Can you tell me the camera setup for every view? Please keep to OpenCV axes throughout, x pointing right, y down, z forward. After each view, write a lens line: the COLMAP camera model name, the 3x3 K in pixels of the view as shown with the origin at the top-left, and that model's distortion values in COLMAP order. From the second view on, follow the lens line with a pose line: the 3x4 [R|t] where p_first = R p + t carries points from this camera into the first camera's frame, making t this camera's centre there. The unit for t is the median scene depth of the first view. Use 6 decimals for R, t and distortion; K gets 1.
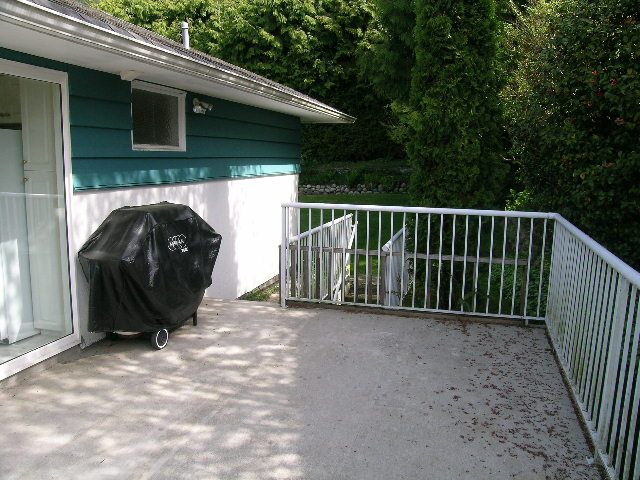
lens RADIAL K [[531.0, 0, 328.6], [0, 531.0, 233.2], [0, 0, 1]] dist [-0.147585, 0.130416]
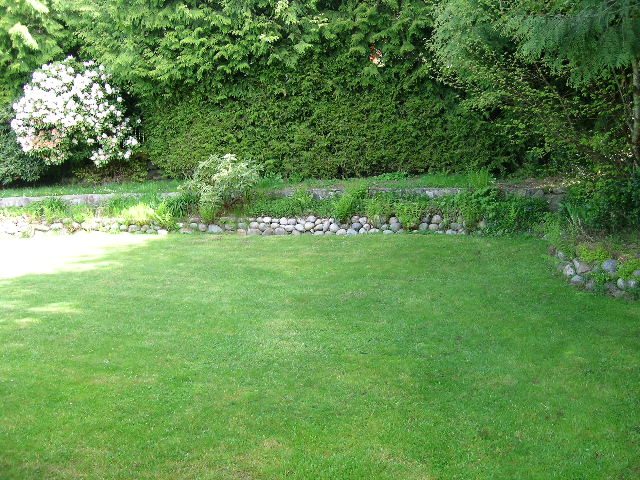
lens RADIAL K [[531.0, 0, 328.6], [0, 531.0, 233.2], [0, 0, 1]] dist [-0.147585, 0.130416]
pose [[0.998307, -0.000274, 0.058161, -0.004304], [0.003319, 0.998628, -0.052261, -0.044175], [-0.058067, 0.052366, 0.996938, 0.424962]]
